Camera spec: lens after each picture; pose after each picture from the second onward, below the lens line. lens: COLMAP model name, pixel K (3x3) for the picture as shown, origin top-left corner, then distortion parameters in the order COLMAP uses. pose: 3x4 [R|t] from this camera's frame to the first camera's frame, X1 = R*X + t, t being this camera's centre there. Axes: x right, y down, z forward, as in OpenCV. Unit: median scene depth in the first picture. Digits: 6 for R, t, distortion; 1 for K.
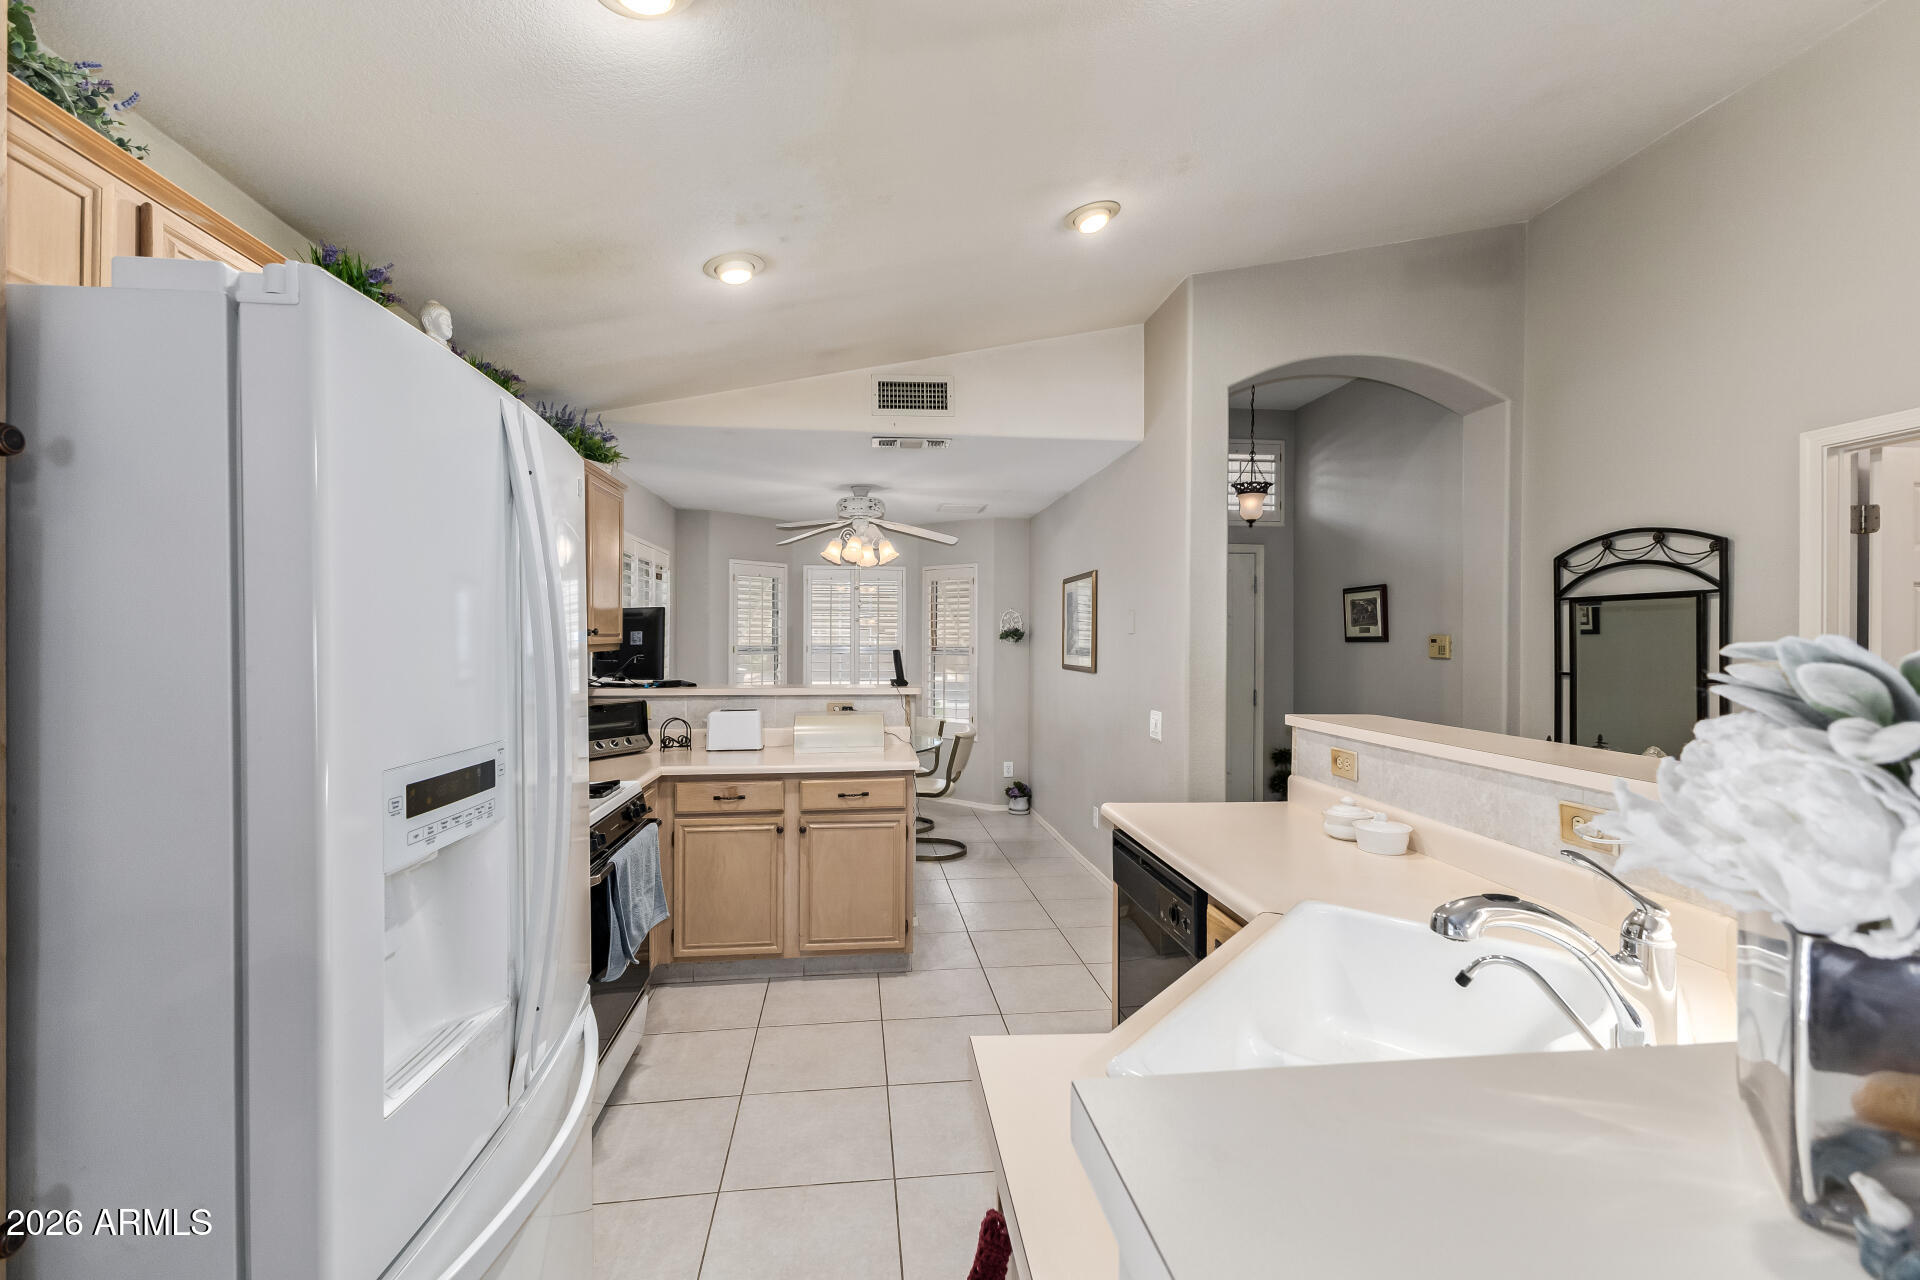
lens RADIAL K [[826.8, 0, 966.4], [0, 826.8, 638.3], [0, 0, 1]] dist [0.001440, 0.000549]
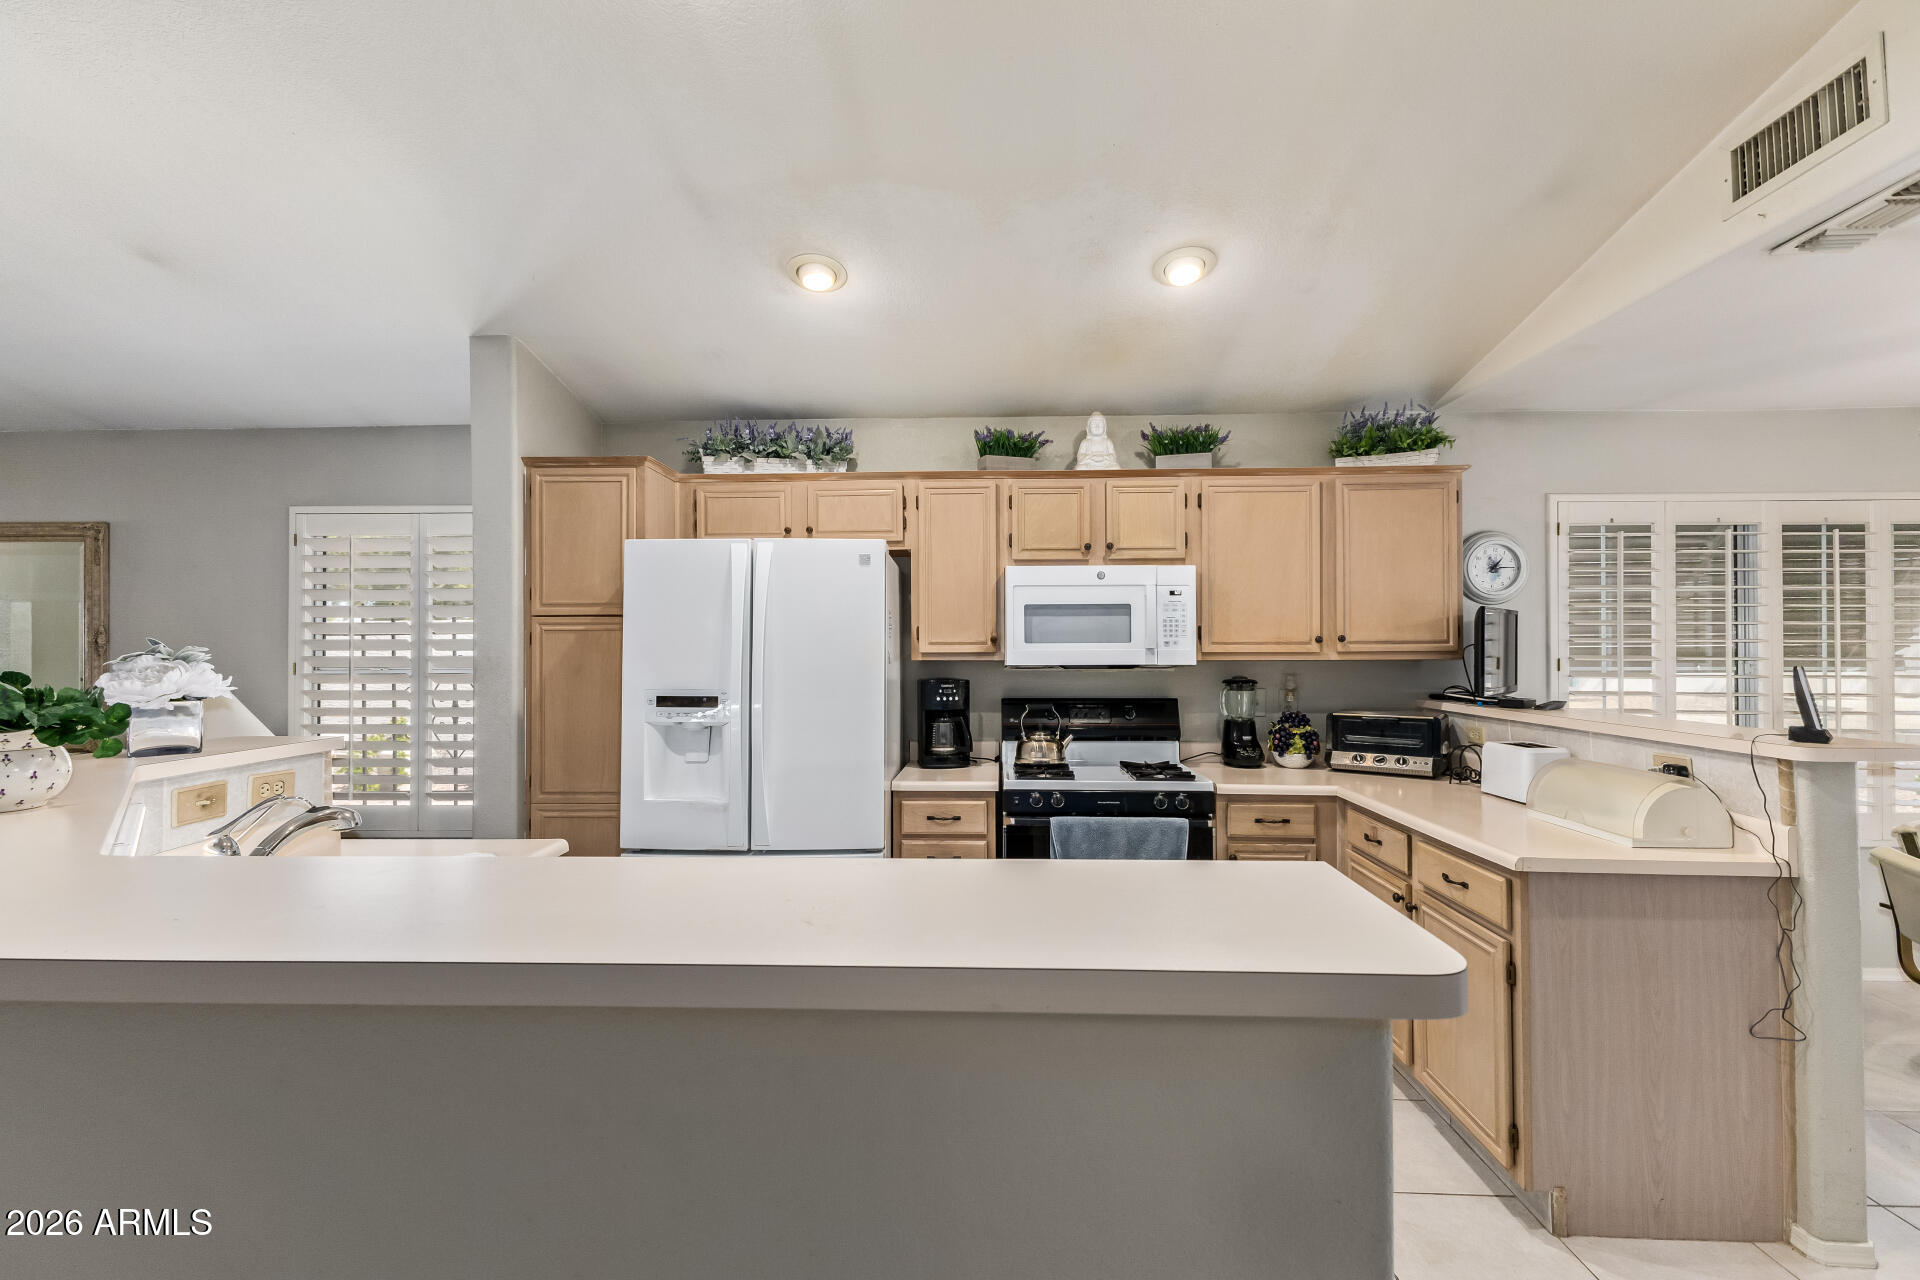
lens RADIAL K [[826.8, 0, 966.4], [0, 826.8, 638.3], [0, 0, 1]] dist [0.001440, 0.000549]
pose [[-0.177448, -0.011737, -0.984060, 0.494382], [0.001856, 0.999923, -0.012261, 0.002056], [0.984128, -0.004002, -0.177413, 0.621124]]
